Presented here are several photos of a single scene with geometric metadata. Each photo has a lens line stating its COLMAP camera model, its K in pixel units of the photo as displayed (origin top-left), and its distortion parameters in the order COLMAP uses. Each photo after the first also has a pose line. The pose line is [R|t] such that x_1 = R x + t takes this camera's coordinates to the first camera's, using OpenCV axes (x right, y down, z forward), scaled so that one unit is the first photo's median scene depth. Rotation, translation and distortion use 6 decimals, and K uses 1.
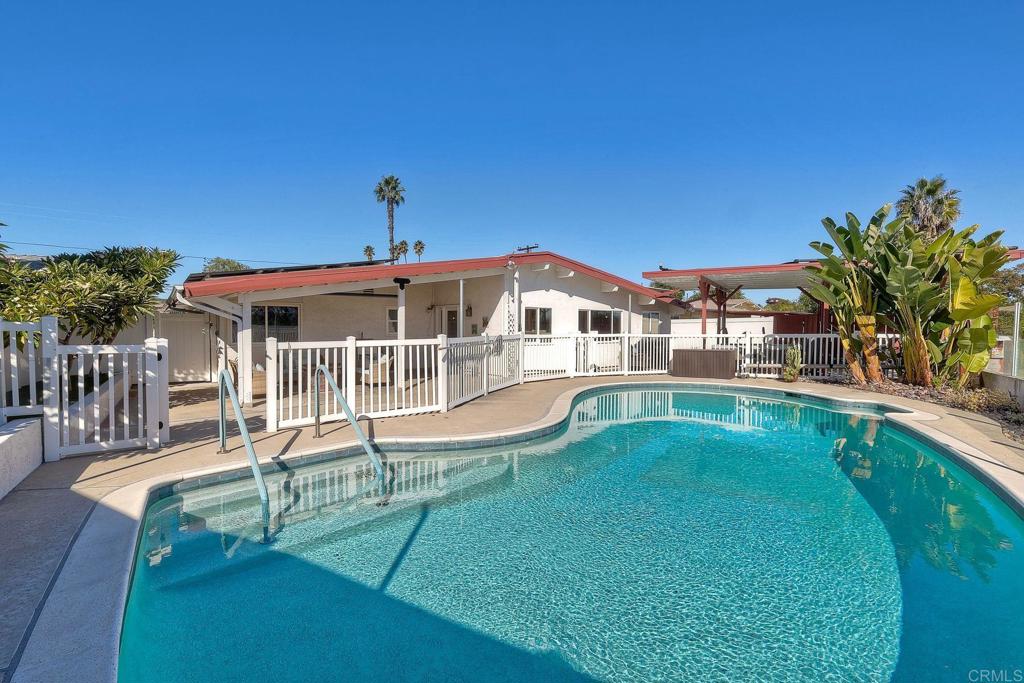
lens RADIAL K [[446.8, 0, 514.8], [0, 446.8, 325.6], [0, 0, 1]] dist [-0.001378, -0.000220]
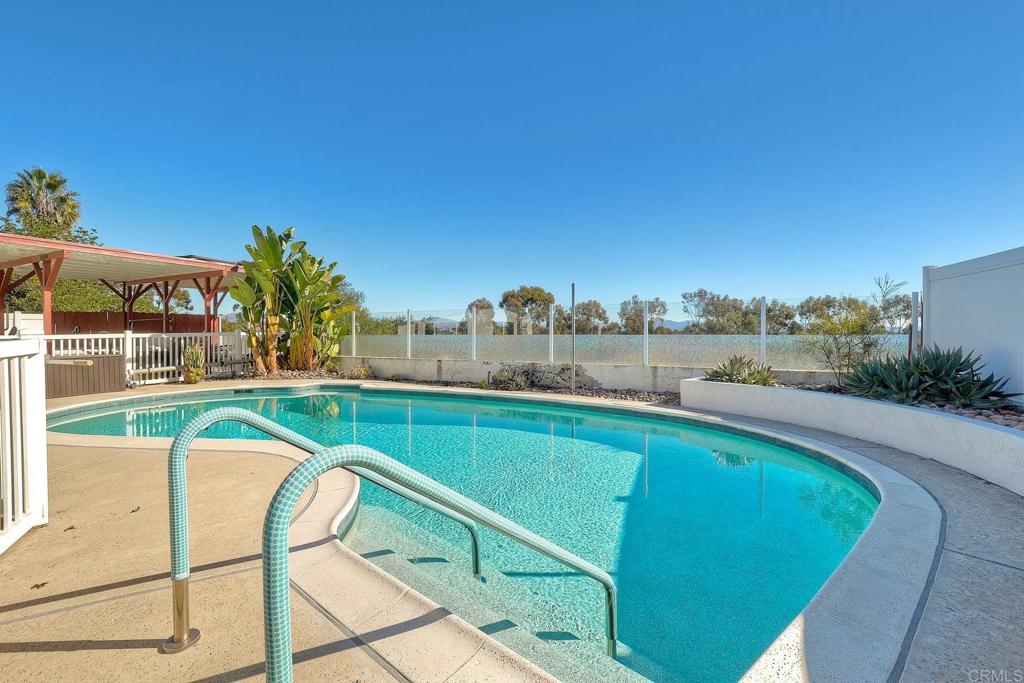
lens RADIAL K [[449.2, 0, 513.7], [0, 449.2, 337.3], [0, 0, 1]] dist [-0.001562, -0.000287]
pose [[-0.079521, -0.015806, 0.996708, -0.363070], [-0.002757, 0.999874, 0.015636, 0.010588], [-0.996829, -0.001505, -0.079554, 0.368527]]
